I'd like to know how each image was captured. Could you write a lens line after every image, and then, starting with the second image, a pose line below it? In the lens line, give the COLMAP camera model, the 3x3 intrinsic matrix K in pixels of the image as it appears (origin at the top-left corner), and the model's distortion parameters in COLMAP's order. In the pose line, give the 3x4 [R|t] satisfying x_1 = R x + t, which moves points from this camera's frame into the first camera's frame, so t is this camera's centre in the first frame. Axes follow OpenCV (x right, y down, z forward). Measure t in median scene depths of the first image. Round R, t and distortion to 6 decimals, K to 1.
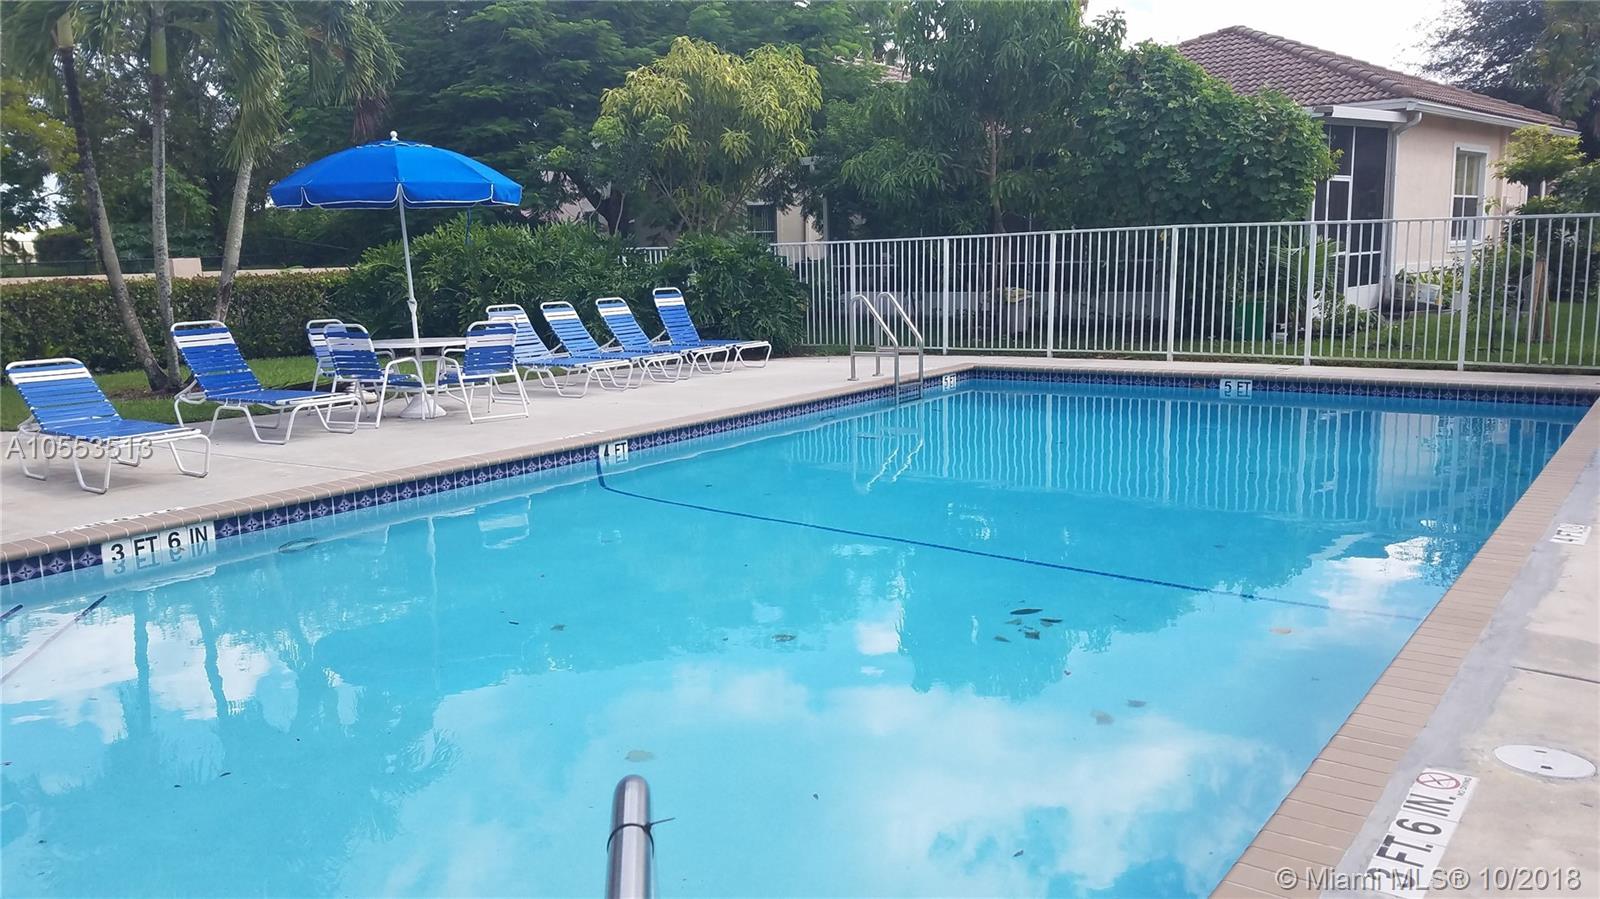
lens RADIAL K [[1199.6, 0, 799.0], [0, 1199.6, 466.6], [0, 0, 1]] dist [0.158942, -0.272433]
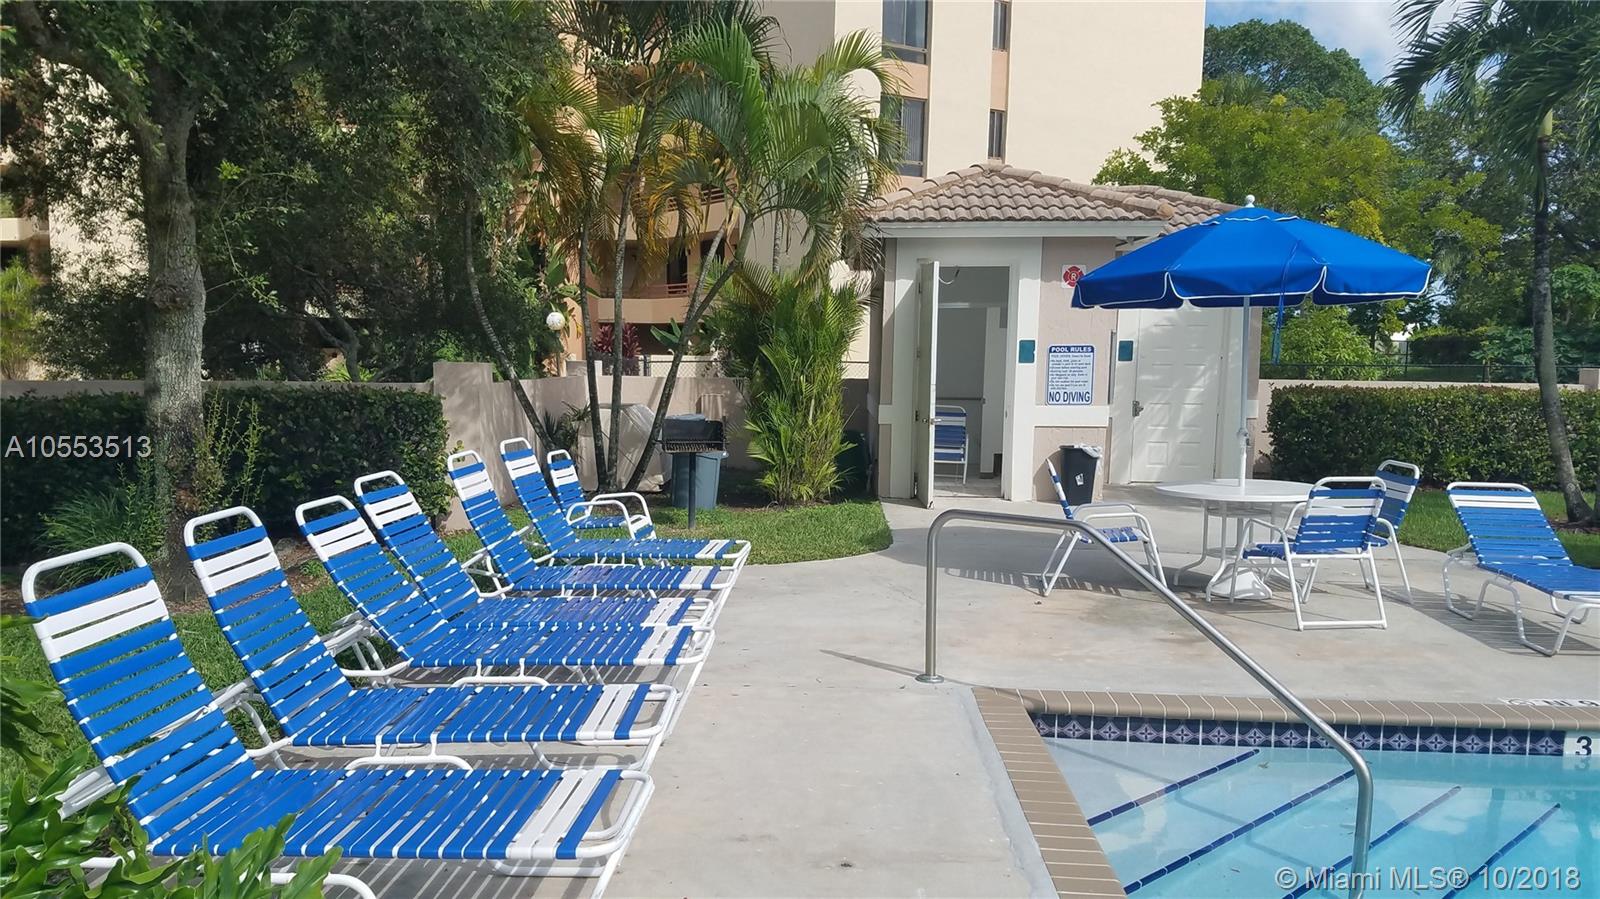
lens RADIAL K [[1198.6, 0, 806.2], [0, 1198.6, 440.3], [0, 0, 1]] dist [0.267366, -0.420168]
pose [[0.552489, 0.090685, -0.828572, -0.108430], [-0.175270, 0.984478, -0.009121, -0.016878], [0.814884, 0.150263, 0.559808, 0.066952]]
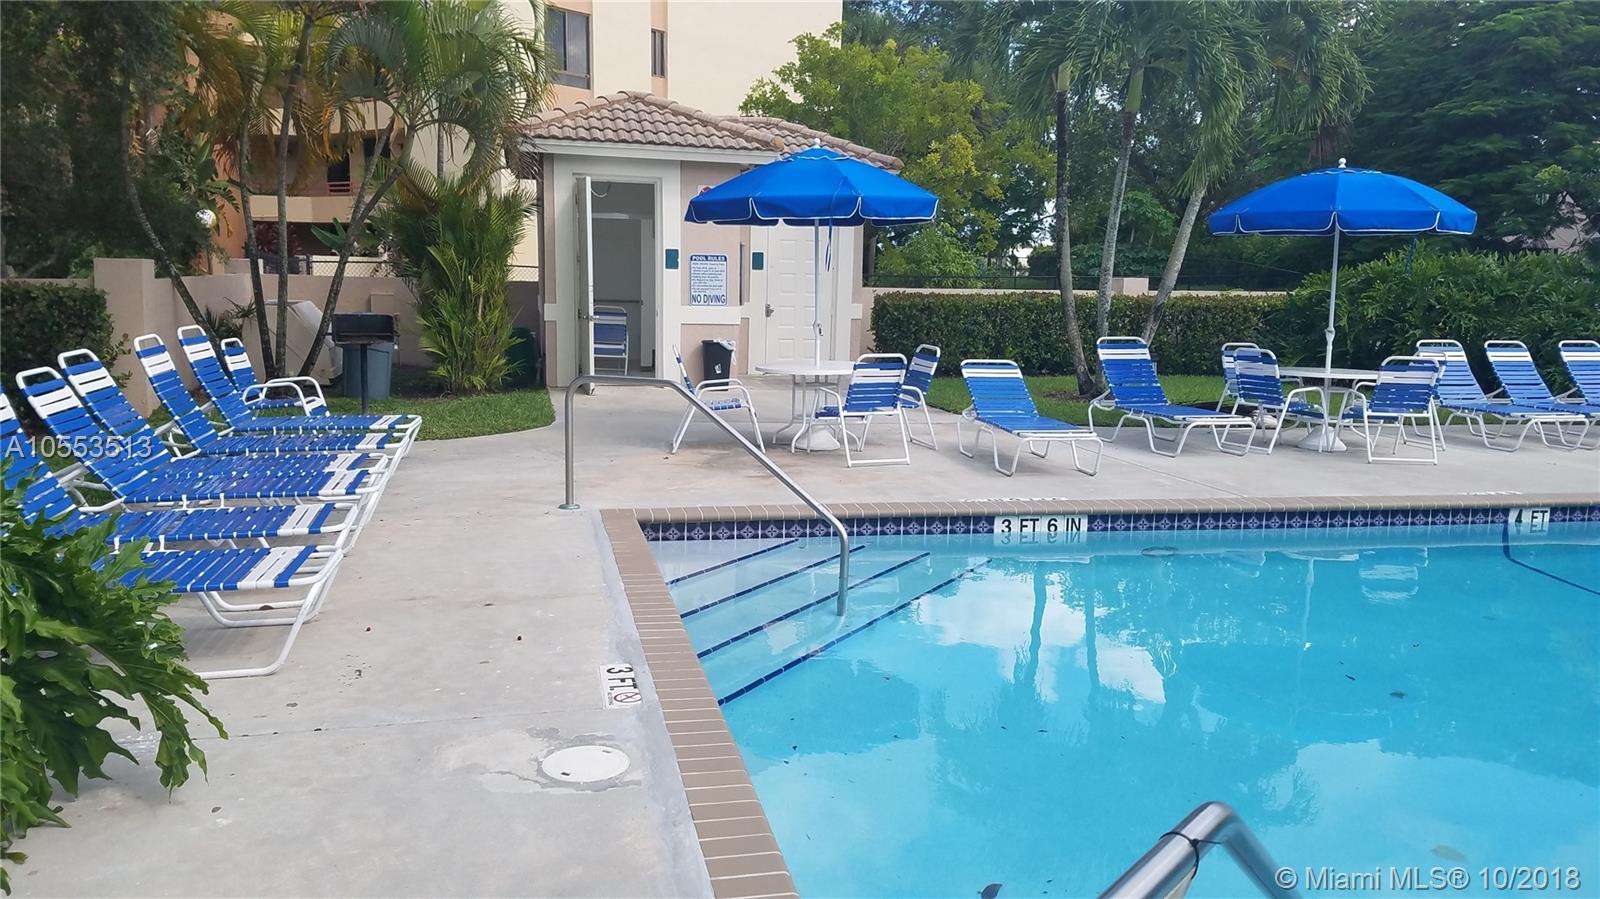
lens RADIAL K [[1198.6, 0, 806.2], [0, 1198.6, 440.3], [0, 0, 1]] dist [0.267366, -0.420168]
pose [[0.739898, 0.133592, -0.659321, 0.035958], [-0.159384, 0.986991, 0.021123, -0.003575], [0.653565, 0.089456, 0.751565, -0.008186]]
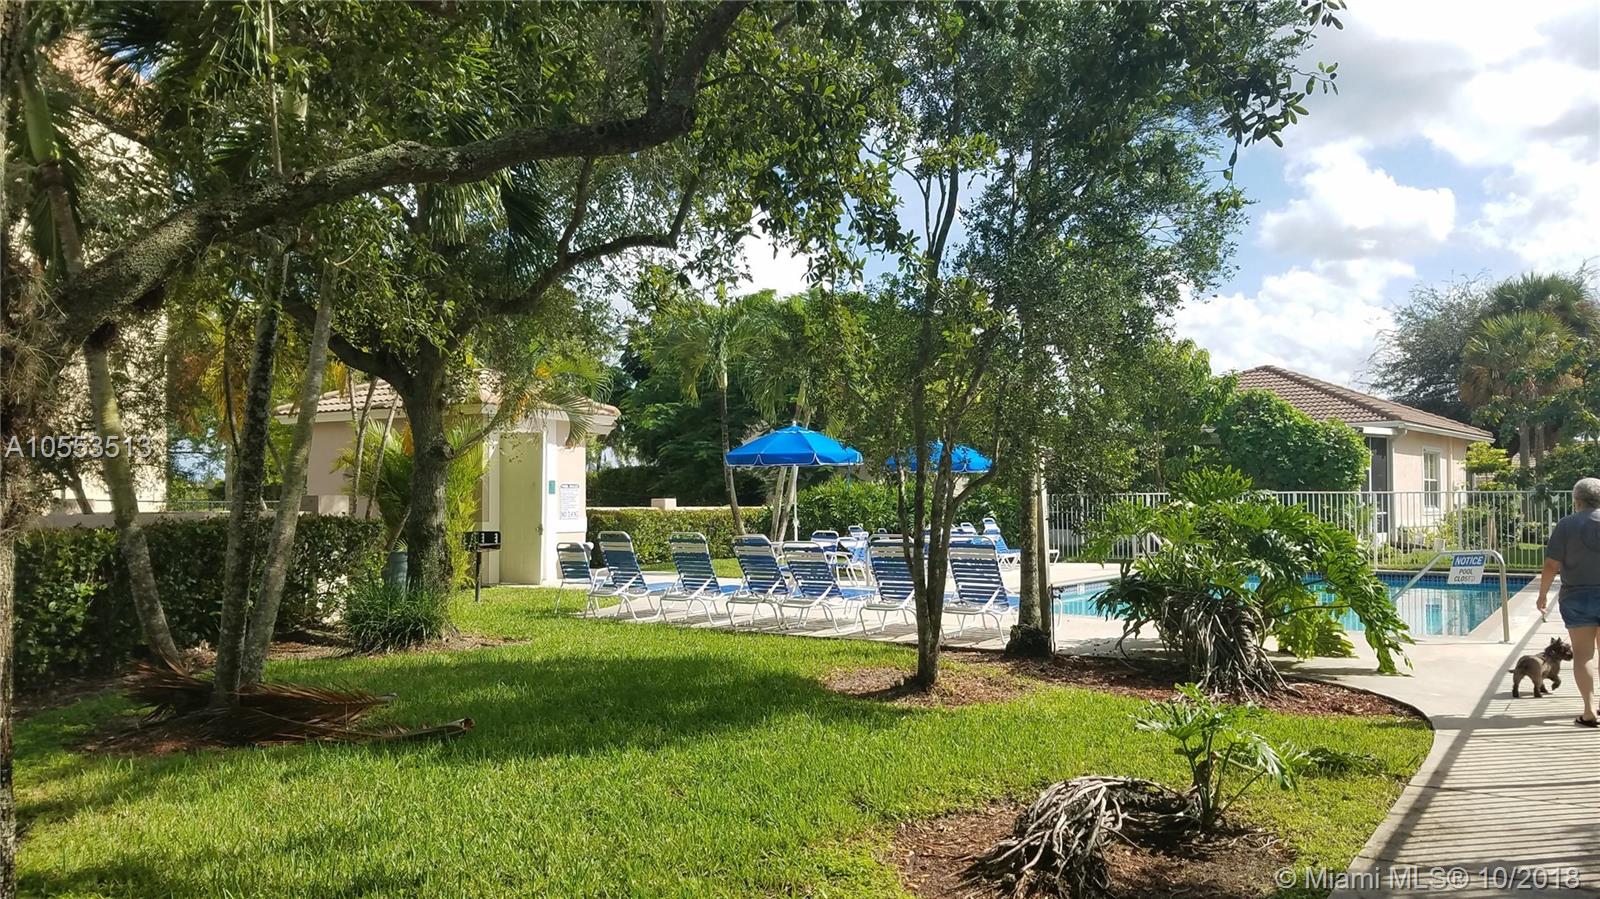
lens RADIAL K [[1198.6, 0, 806.2], [0, 1198.6, 440.3], [0, 0, 1]] dist [0.267366, -0.420168]
pose [[0.997273, 0.024560, 0.069596, -0.612496], [-0.007793, 0.972775, -0.231619, 0.176007], [-0.073390, 0.230445, 0.970314, -0.828532]]
